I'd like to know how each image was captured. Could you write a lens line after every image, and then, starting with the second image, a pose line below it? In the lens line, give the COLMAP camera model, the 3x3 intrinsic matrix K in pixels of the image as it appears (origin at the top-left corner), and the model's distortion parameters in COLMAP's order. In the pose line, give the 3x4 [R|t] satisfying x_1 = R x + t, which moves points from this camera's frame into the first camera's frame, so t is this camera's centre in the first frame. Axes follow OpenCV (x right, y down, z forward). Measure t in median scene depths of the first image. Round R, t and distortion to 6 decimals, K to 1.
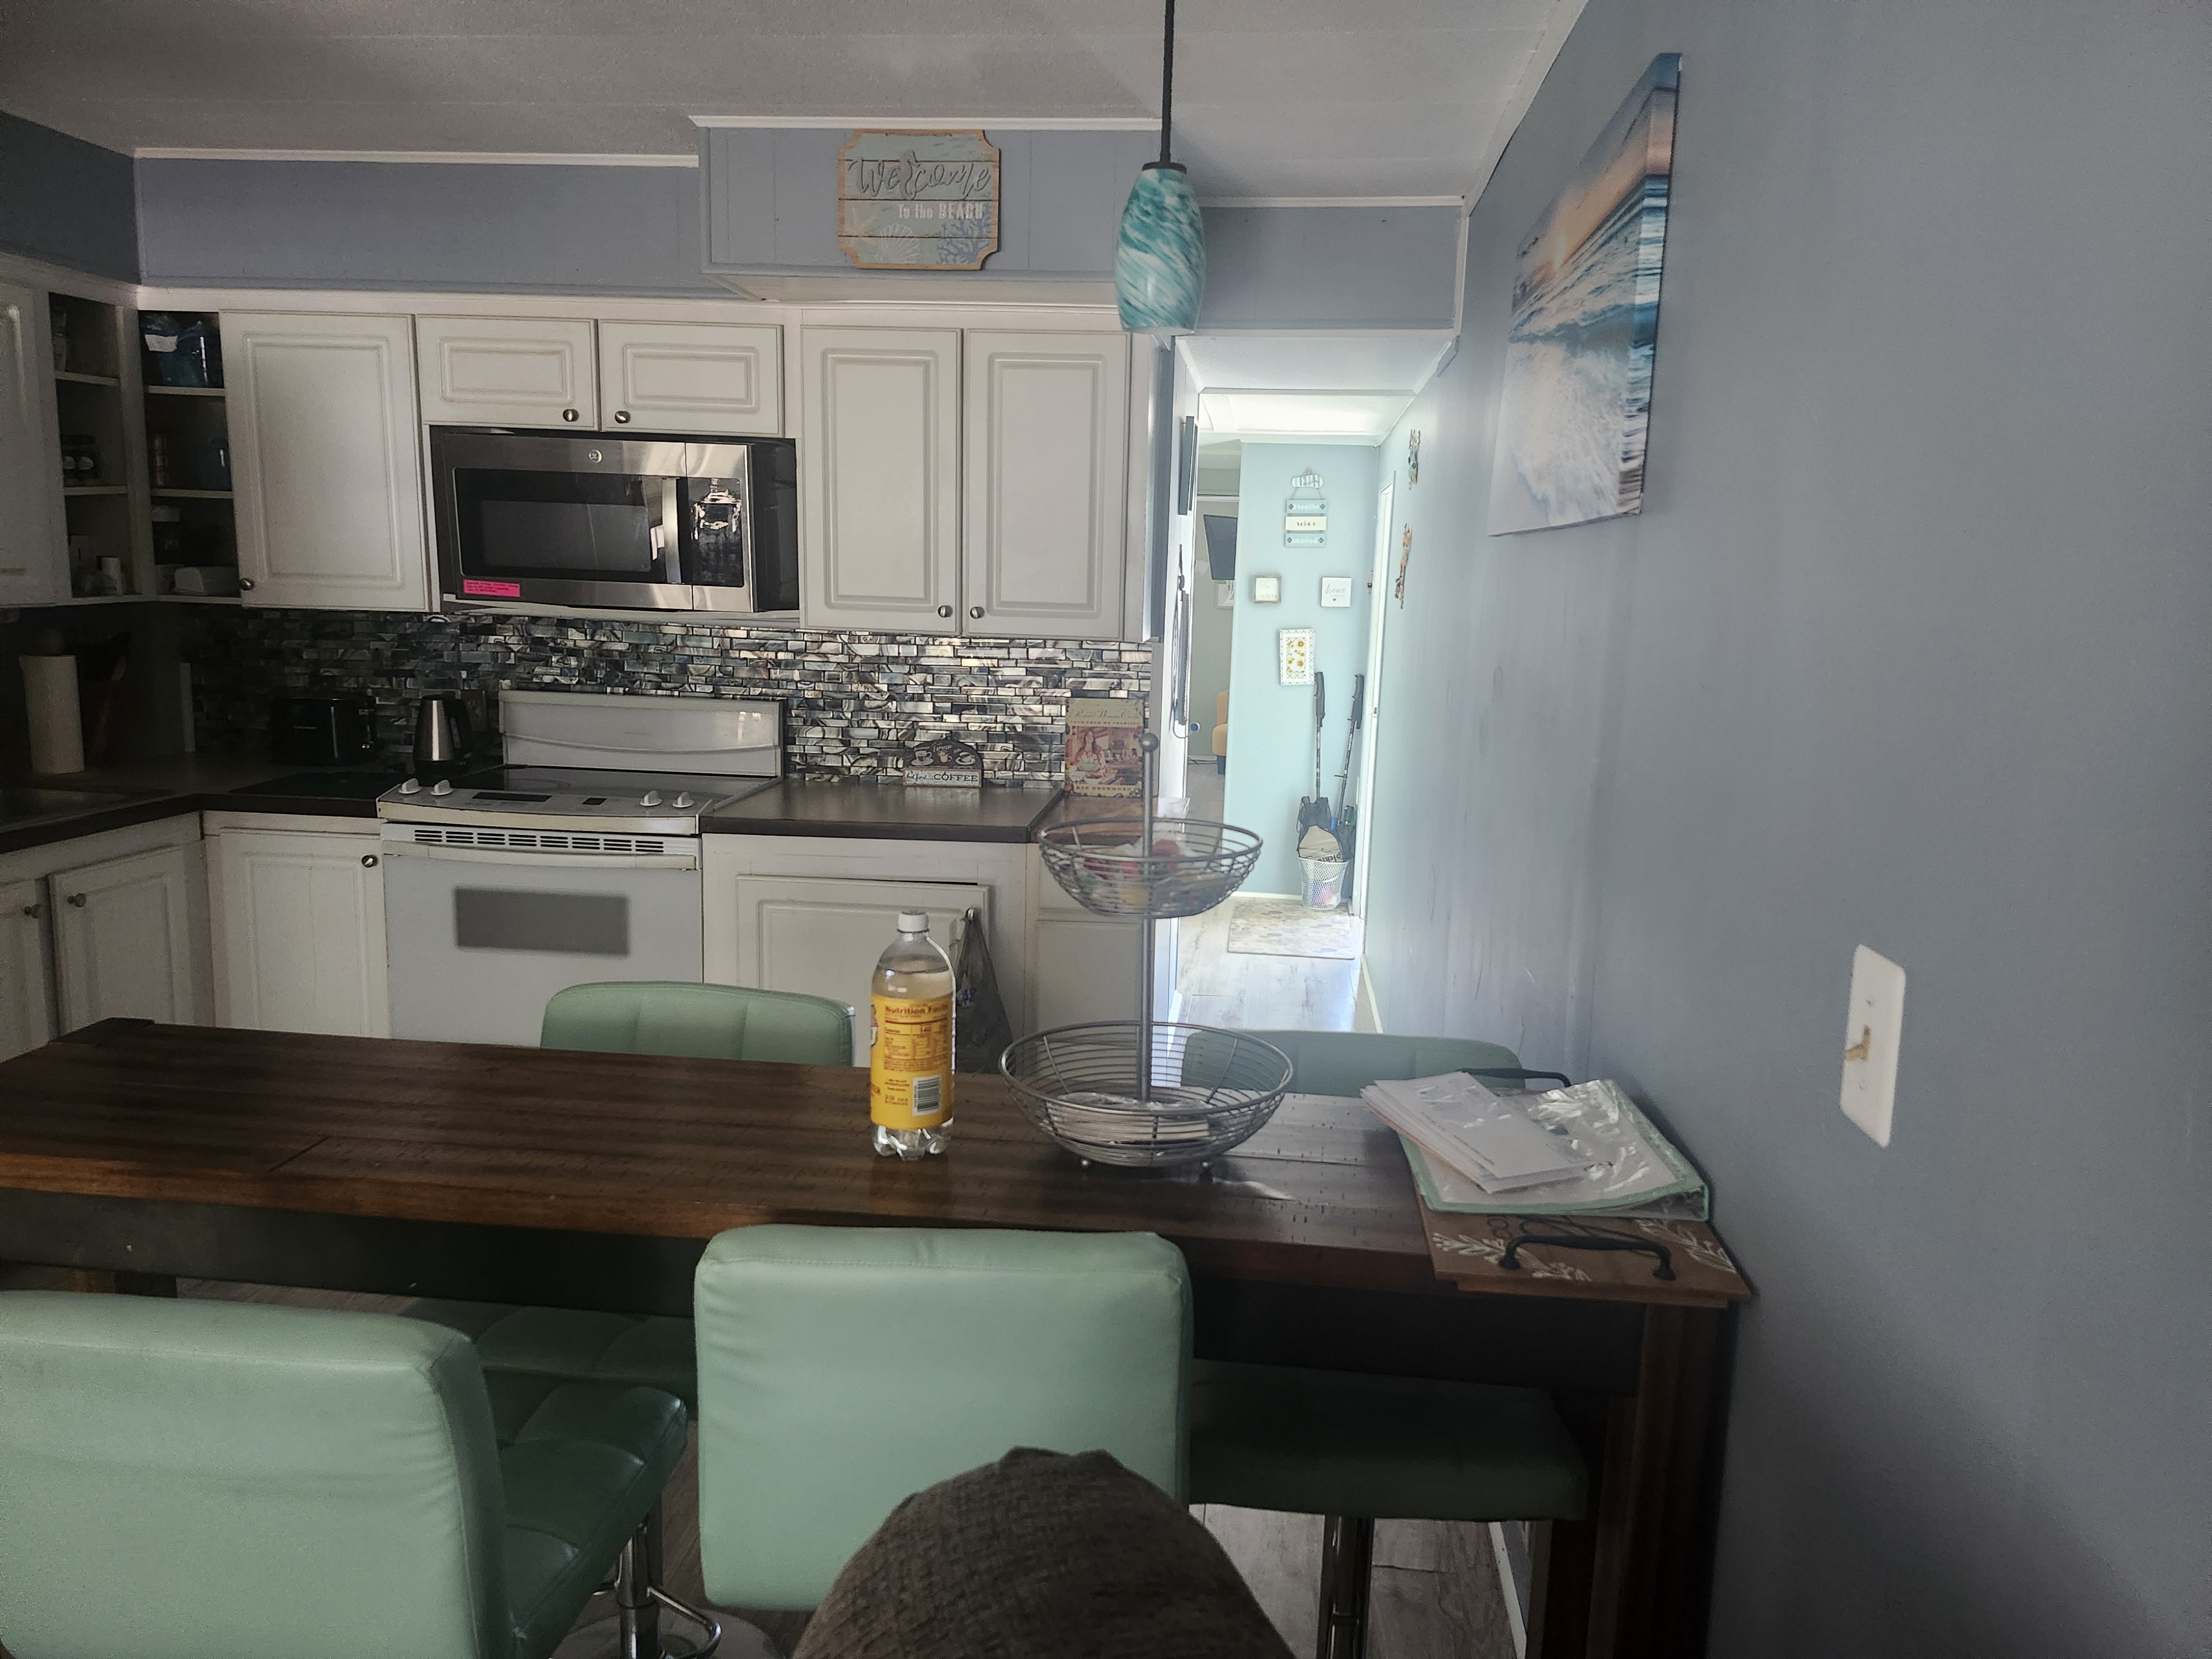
lens RADIAL K [[1514.2, 0, 1117.5], [0, 1514.2, 819.3], [0, 0, 1]] dist [0.131813, -0.178038]
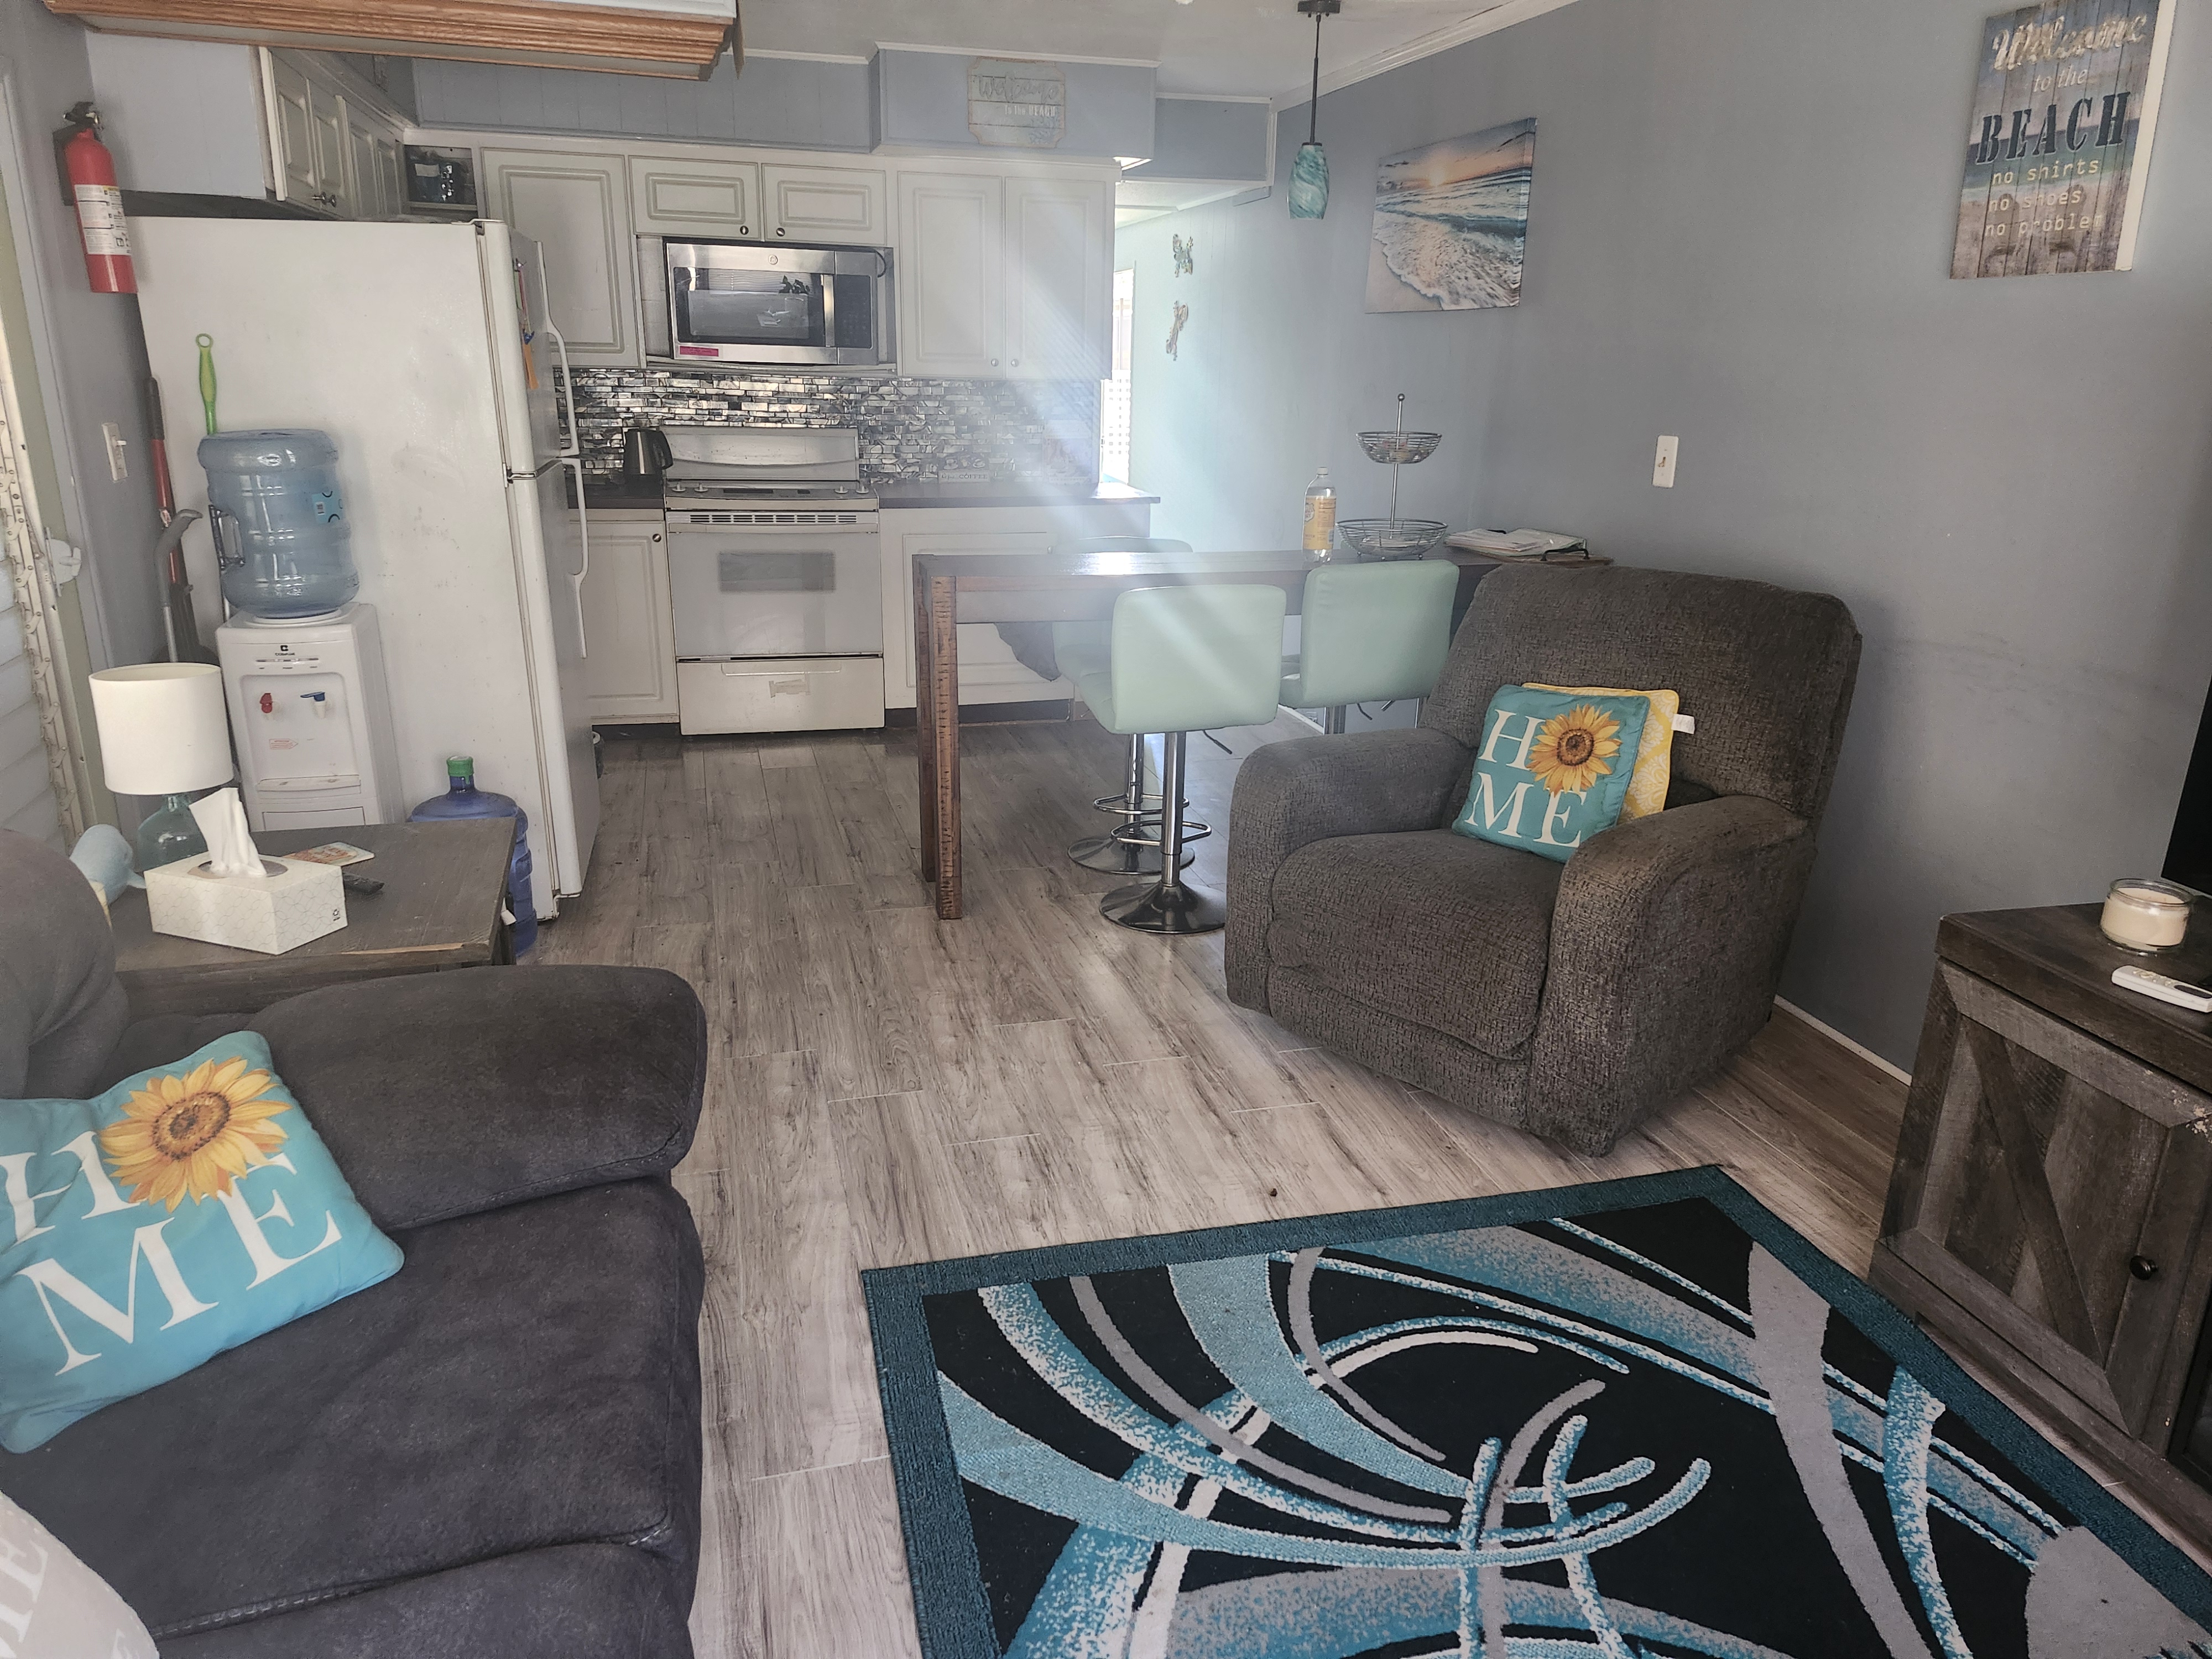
lens RADIAL K [[1526.0, 0, 1105.4], [0, 1526.0, 840.8], [0, 0, 1]] dist [0.057536, -0.060671]
pose [[0.935325, -0.120748, 0.332546, -0.591042], [0.067519, 0.983601, 0.167240, 0.093653], [-0.347287, -0.133971, 0.928140, -0.585872]]
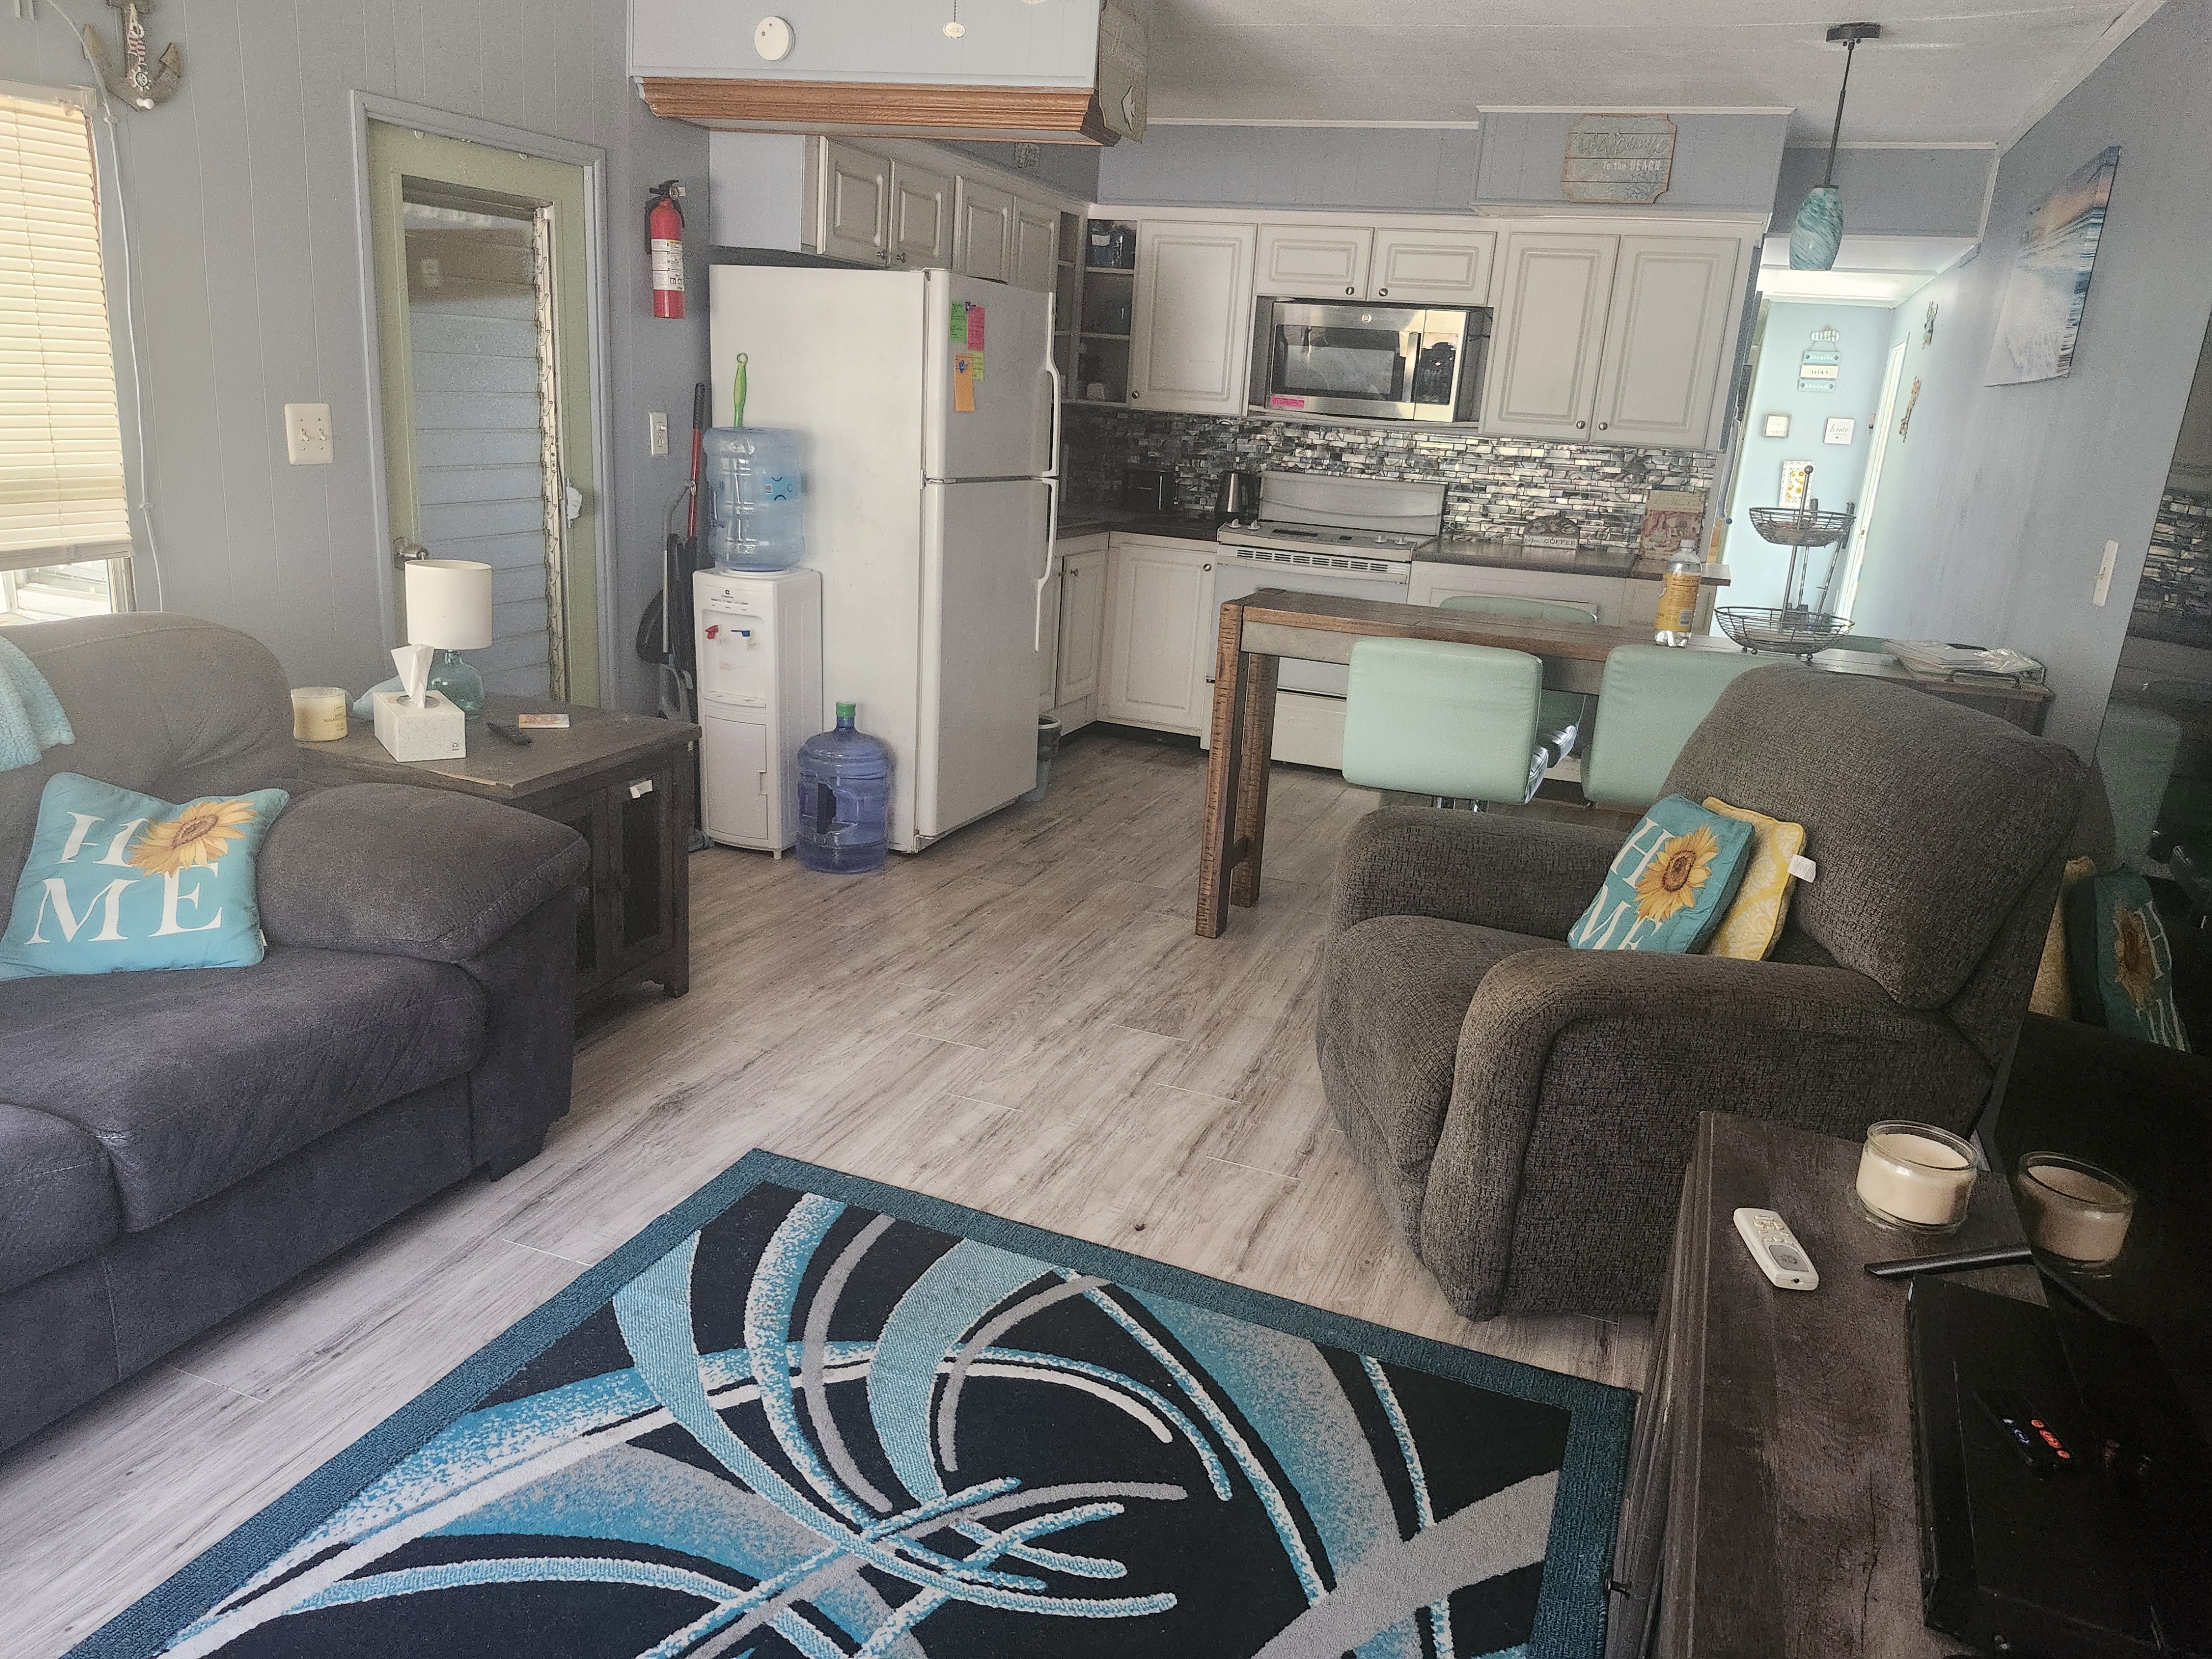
lens RADIAL K [[1526.0, 0, 1105.4], [0, 1526.0, 840.8], [0, 0, 1]] dist [0.057536, -0.060671]
pose [[0.964104, 0.109075, -0.242086, -0.151378], [-0.081004, 0.989089, 0.123048, 0.121574], [0.252866, -0.099021, 0.962421, -0.633396]]
